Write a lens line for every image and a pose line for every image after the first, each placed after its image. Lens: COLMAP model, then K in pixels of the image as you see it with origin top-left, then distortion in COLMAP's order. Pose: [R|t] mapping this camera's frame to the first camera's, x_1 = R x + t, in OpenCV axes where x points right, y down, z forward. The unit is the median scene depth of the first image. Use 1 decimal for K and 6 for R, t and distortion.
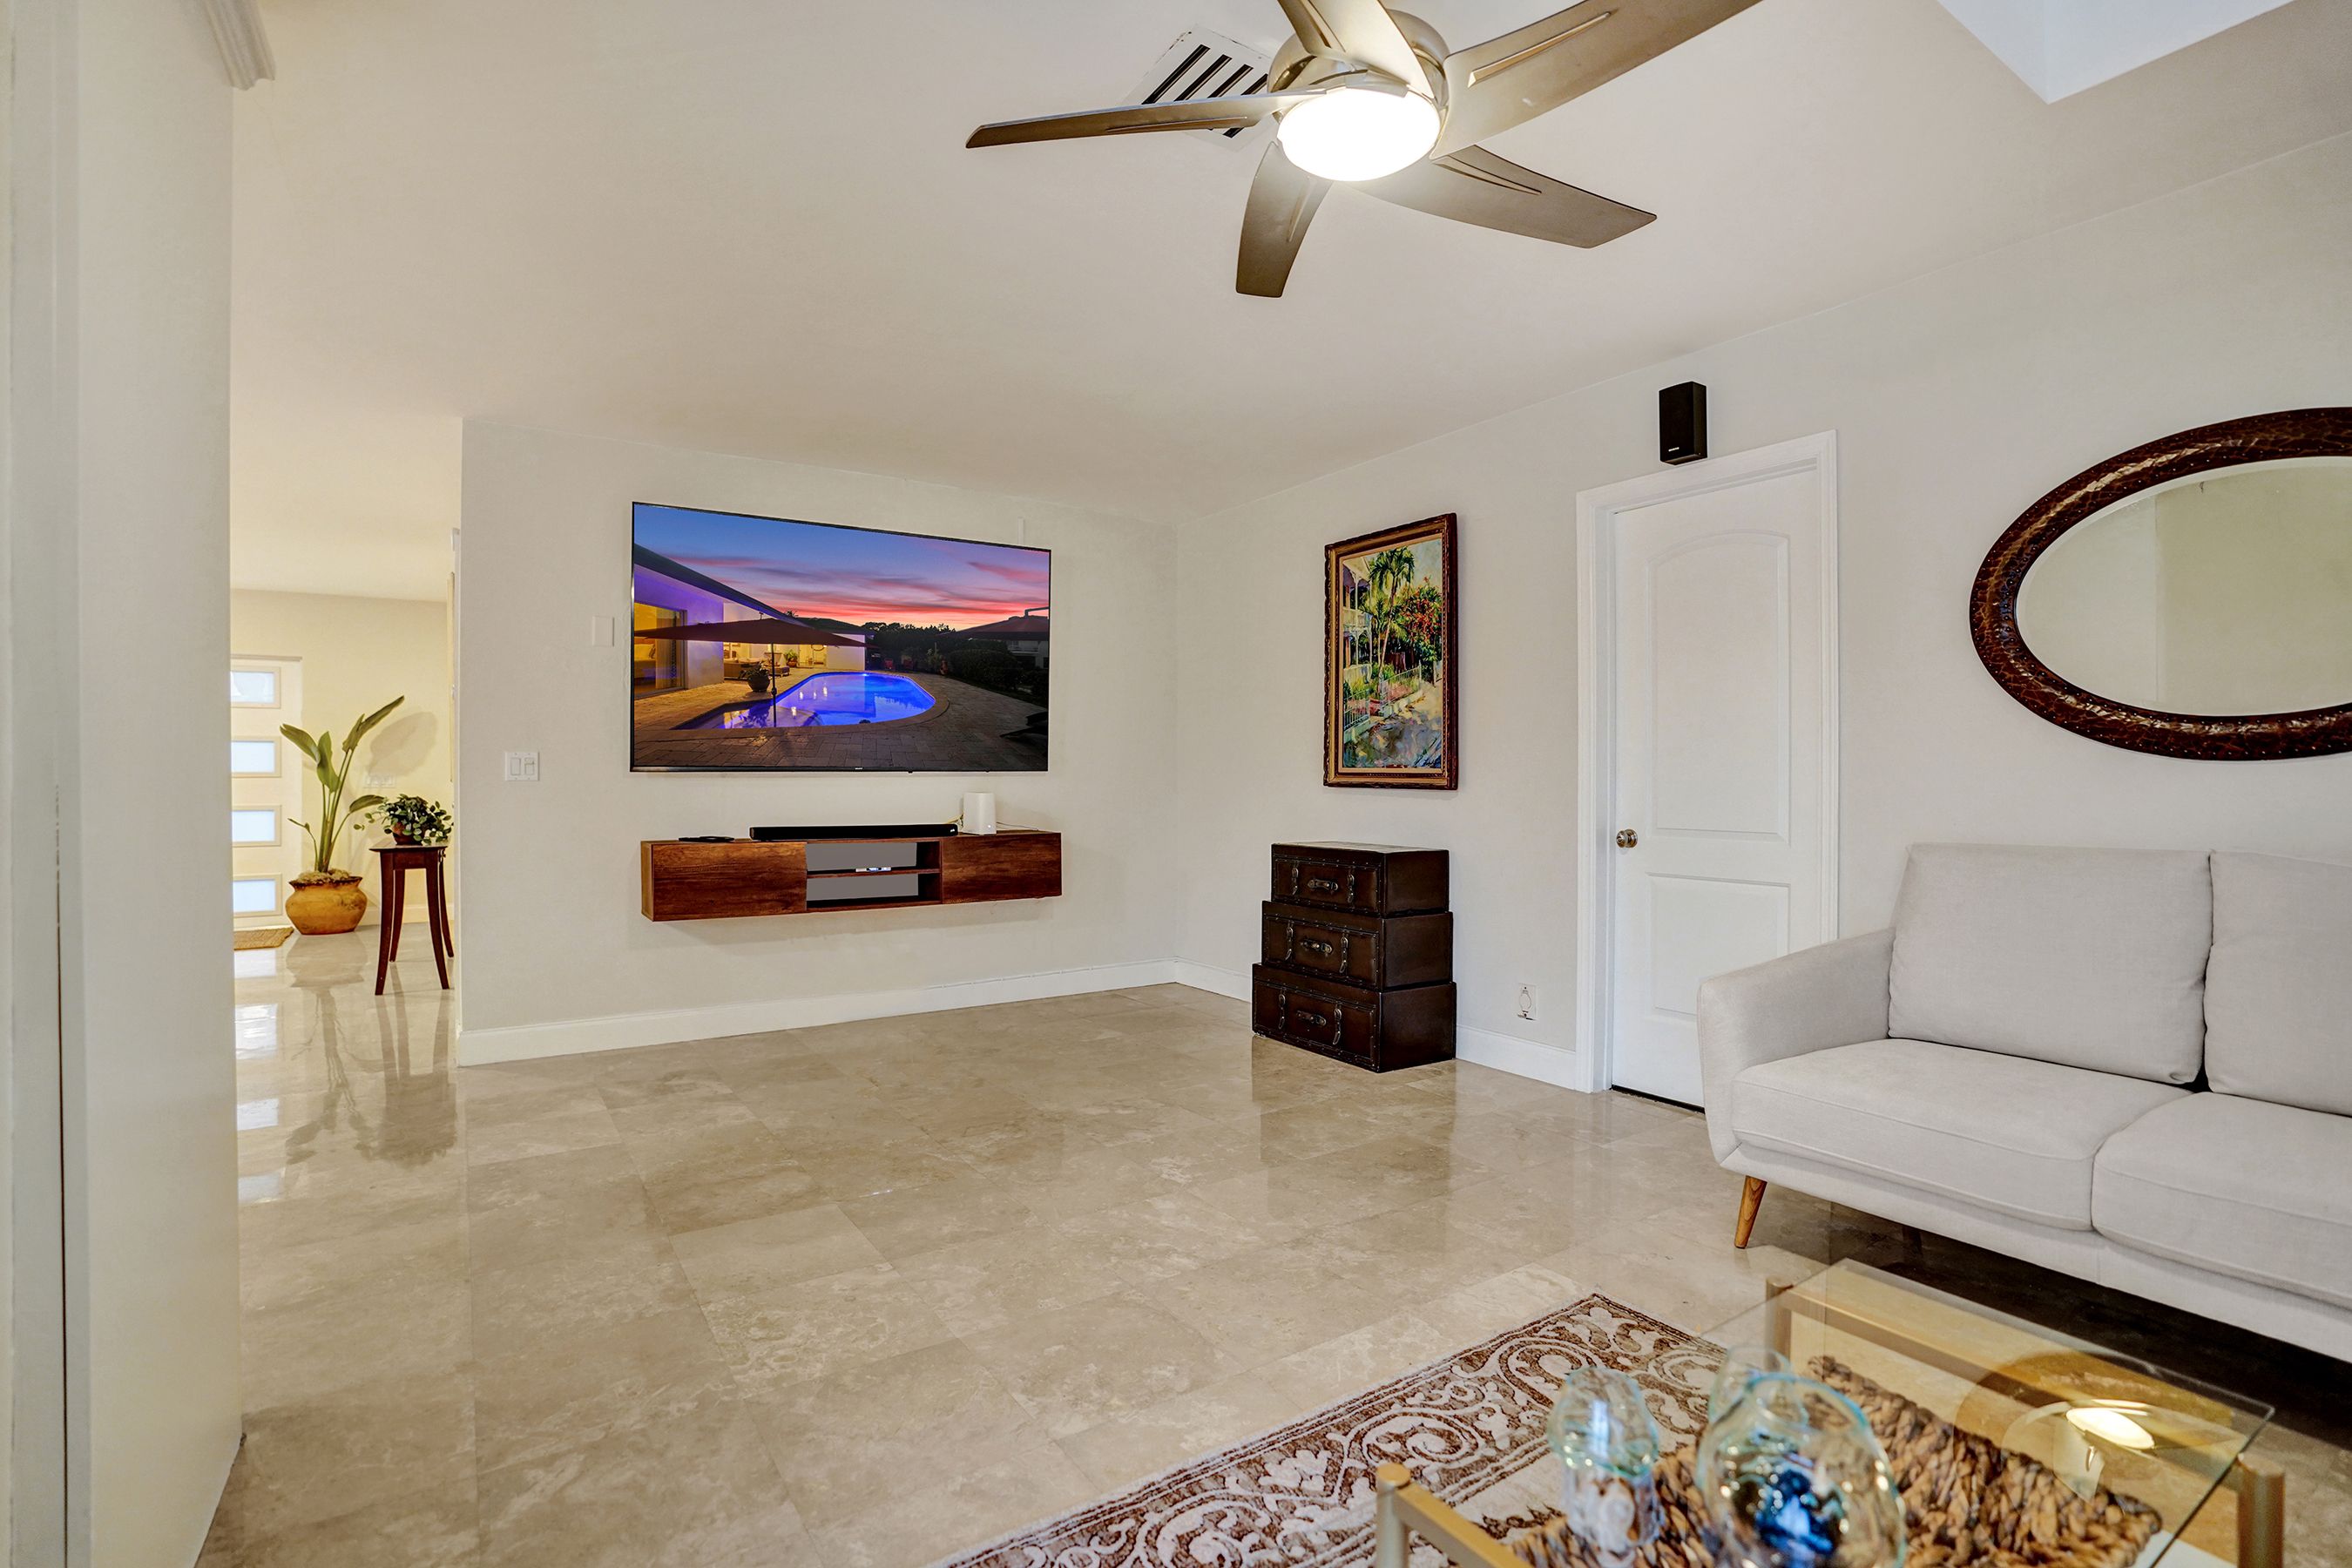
lens RADIAL K [[1104.7, 0, 1166.1], [0, 1104.7, 773.5], [0, 0, 1]] dist [-0.072176, 0.026848]
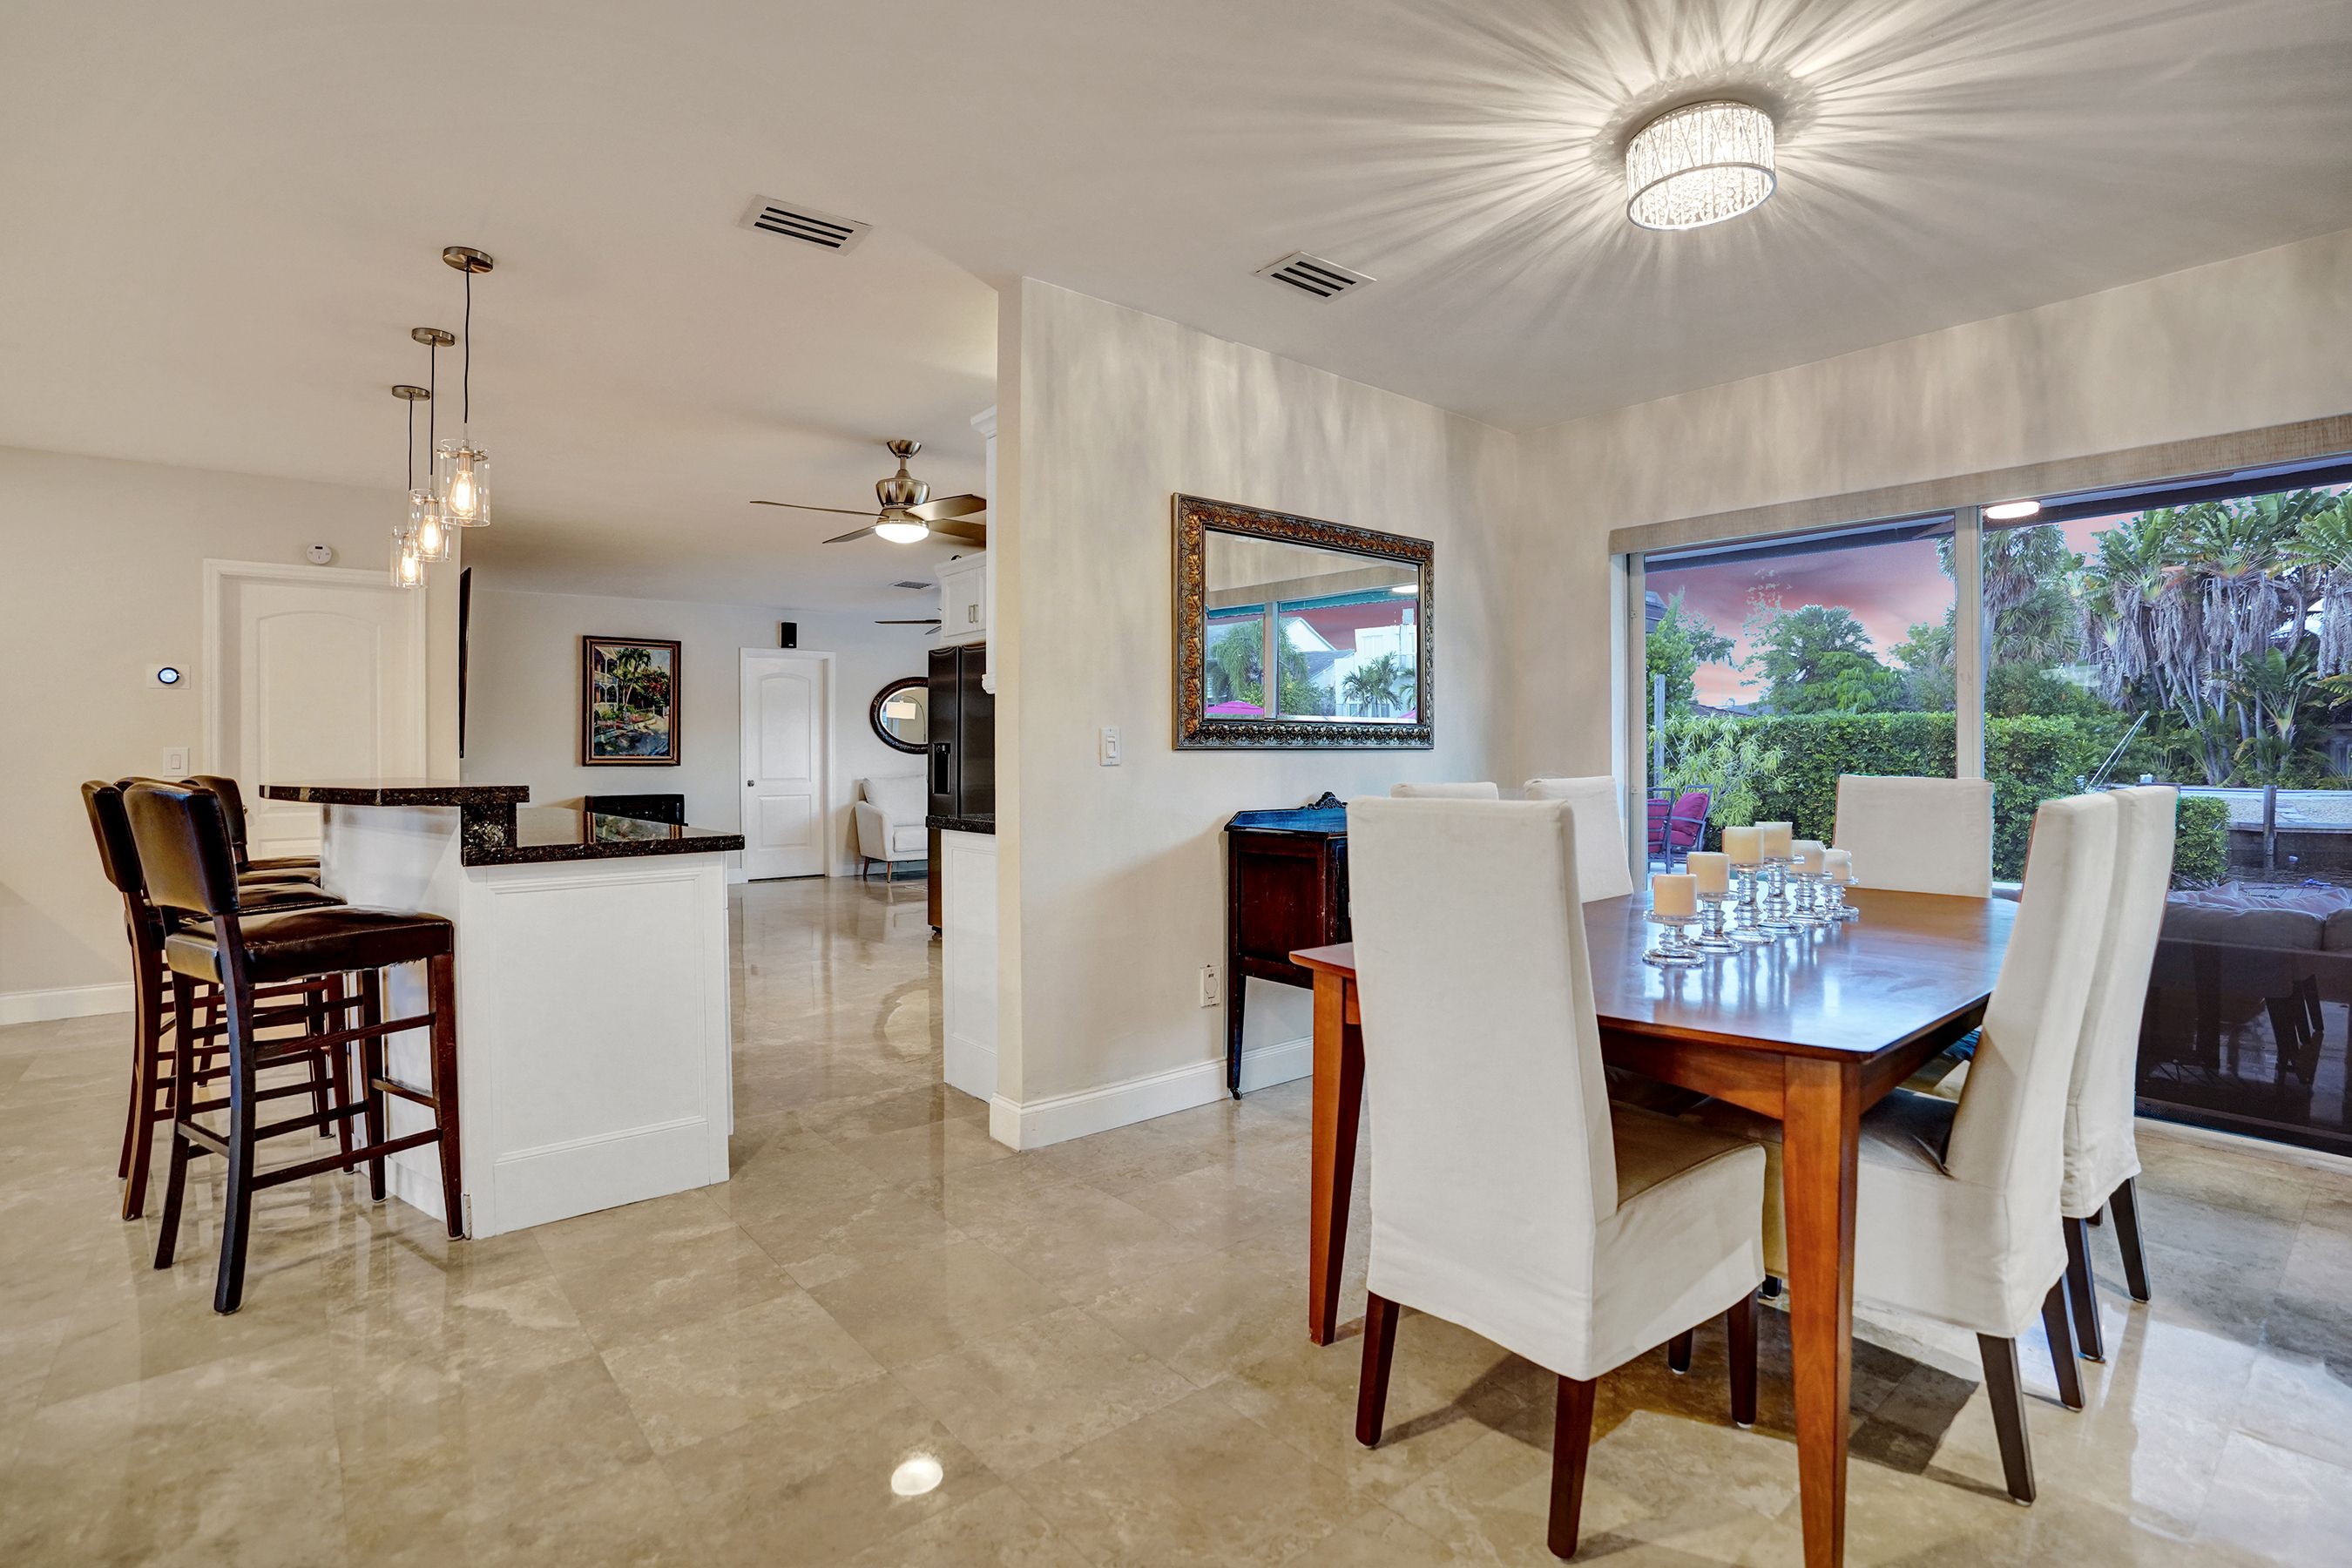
lens RADIAL K [[1121.4, 0, 1180.3], [0, 1121.4, 749.4], [0, 0, 1]] dist [-0.079101, 0.036098]
pose [[-0.113004, 0.009302, 0.993551, -1.912770], [0.008725, 0.999927, -0.008369, 0.008163], [-0.993556, 0.007723, -0.113077, 0.232785]]
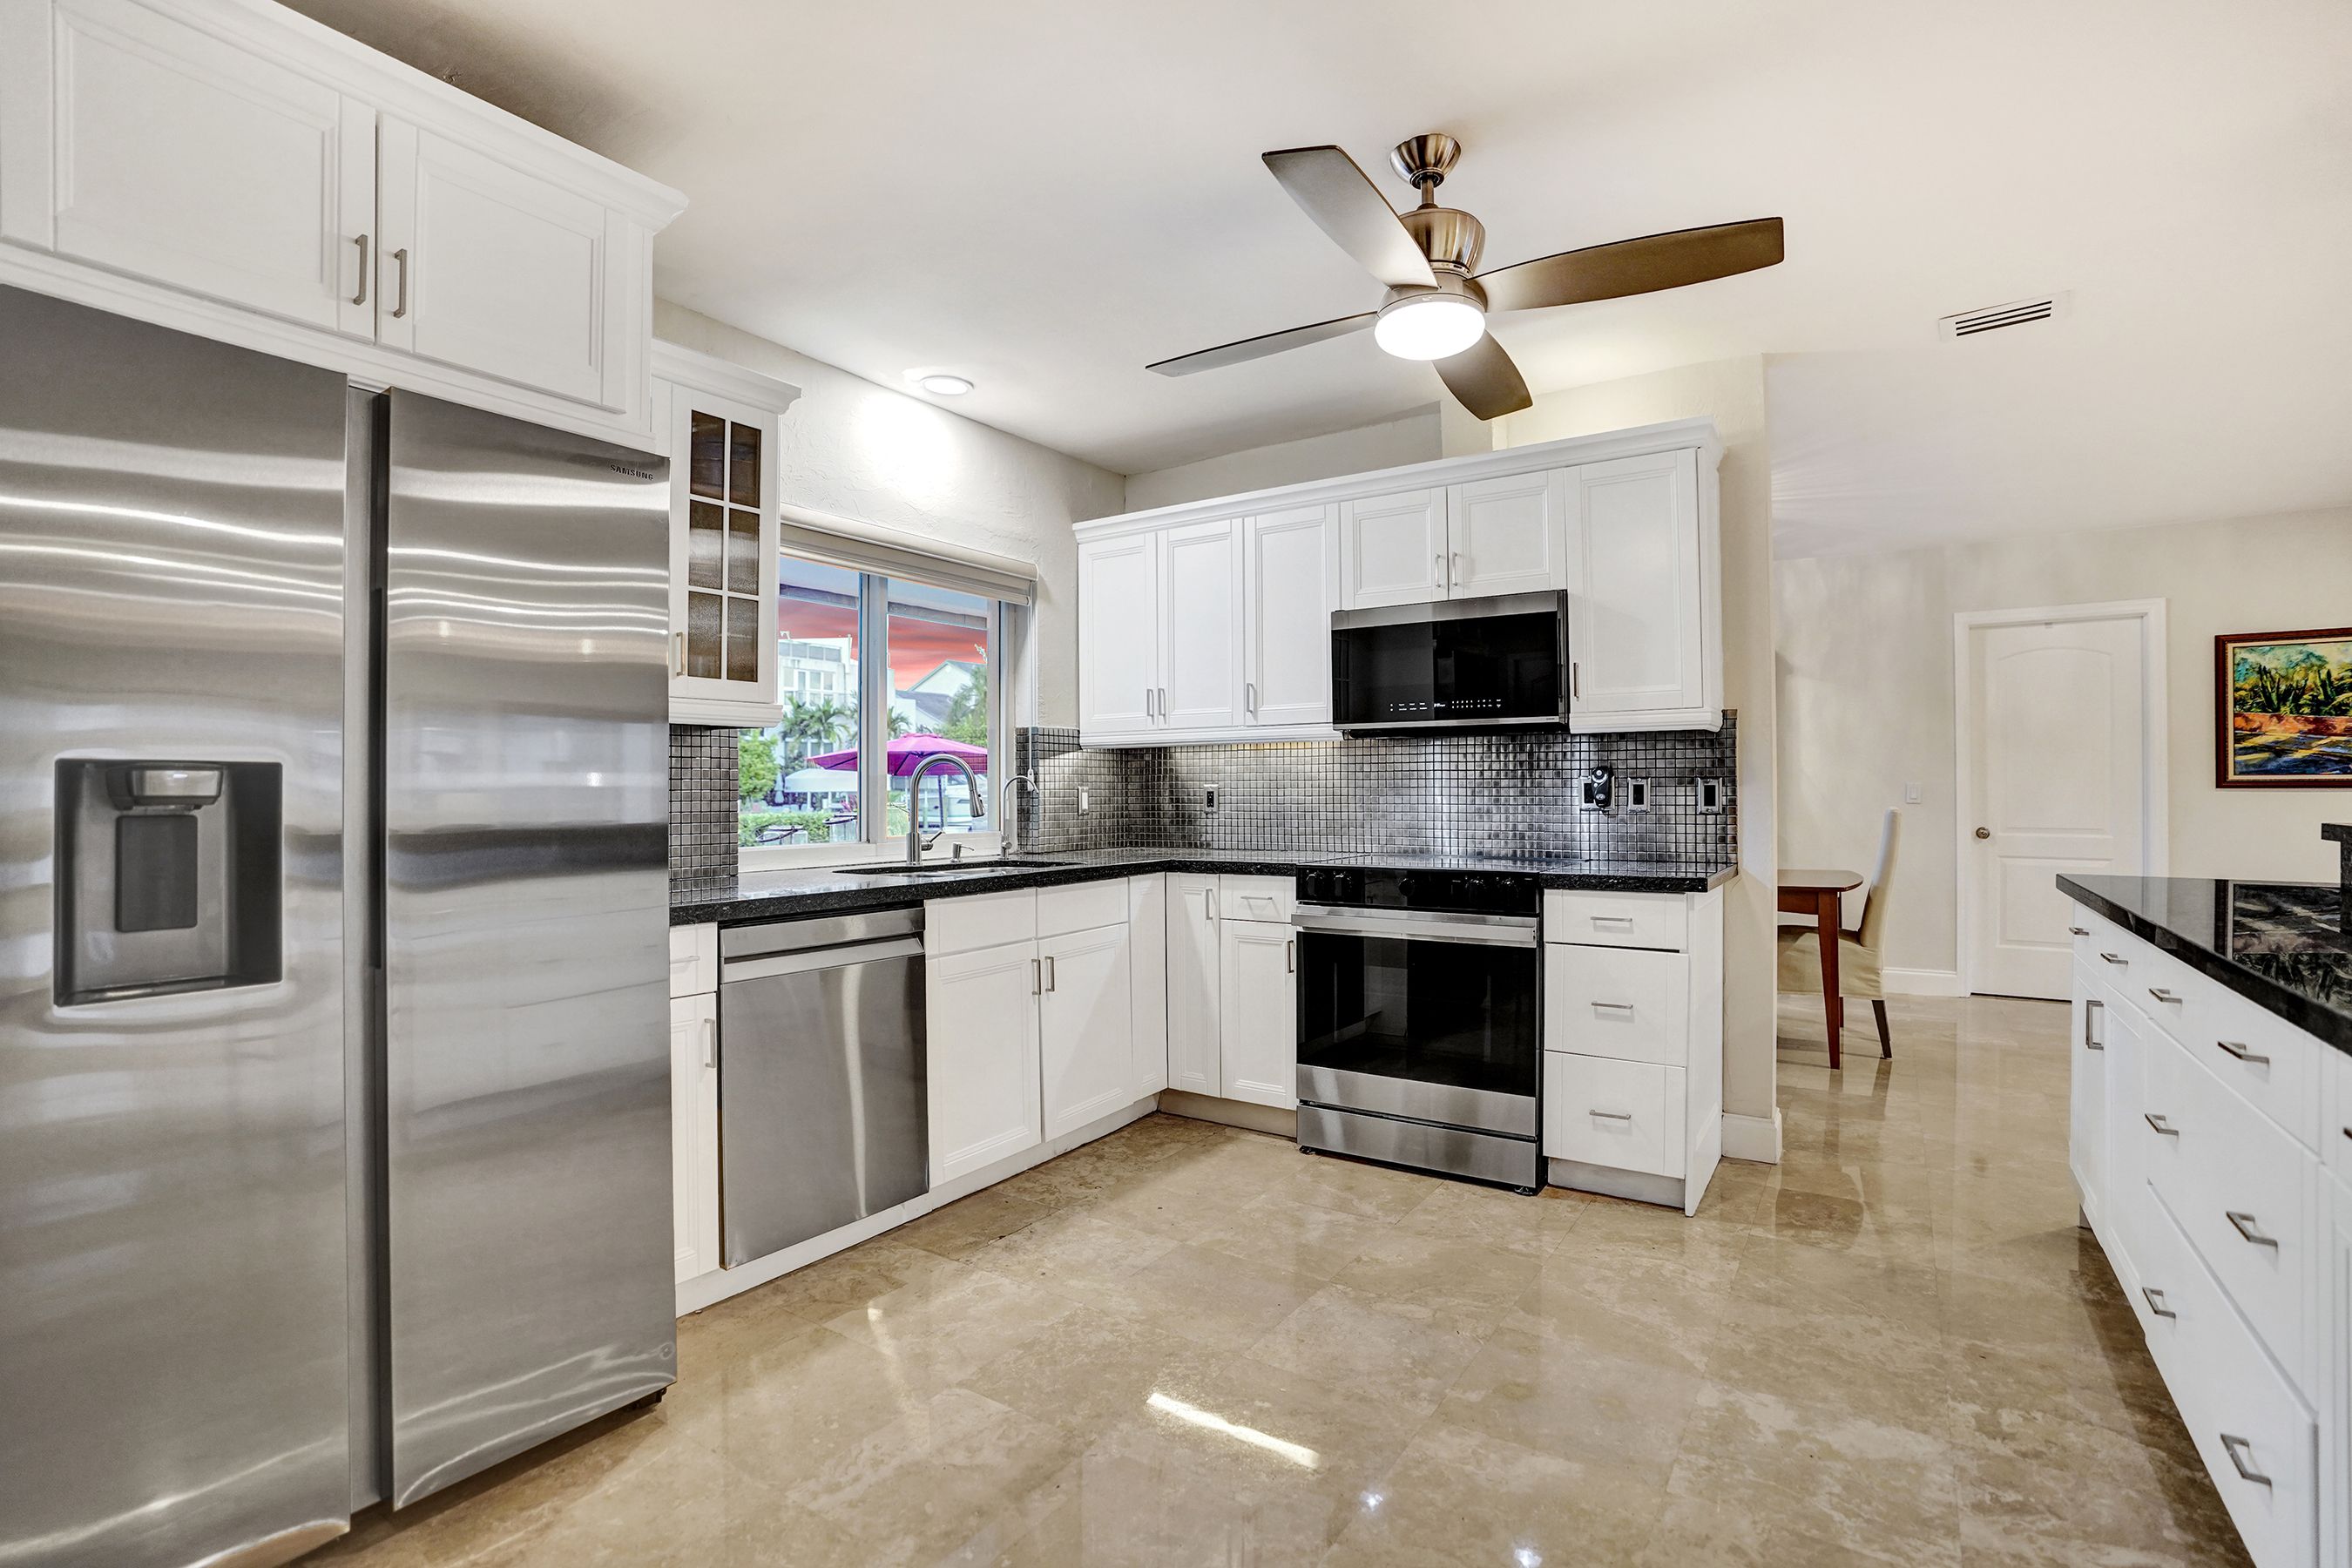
lens RADIAL K [[1097.8, 0, 1179.5], [0, 1097.8, 785.6], [0, 0, 1]] dist [-0.072488, 0.029087]
pose [[-0.920713, 0.008983, -0.390136, -0.543200], [0.008374, 0.999960, 0.003264, -0.007167], [0.390149, -0.000261, -0.920752, 0.775772]]
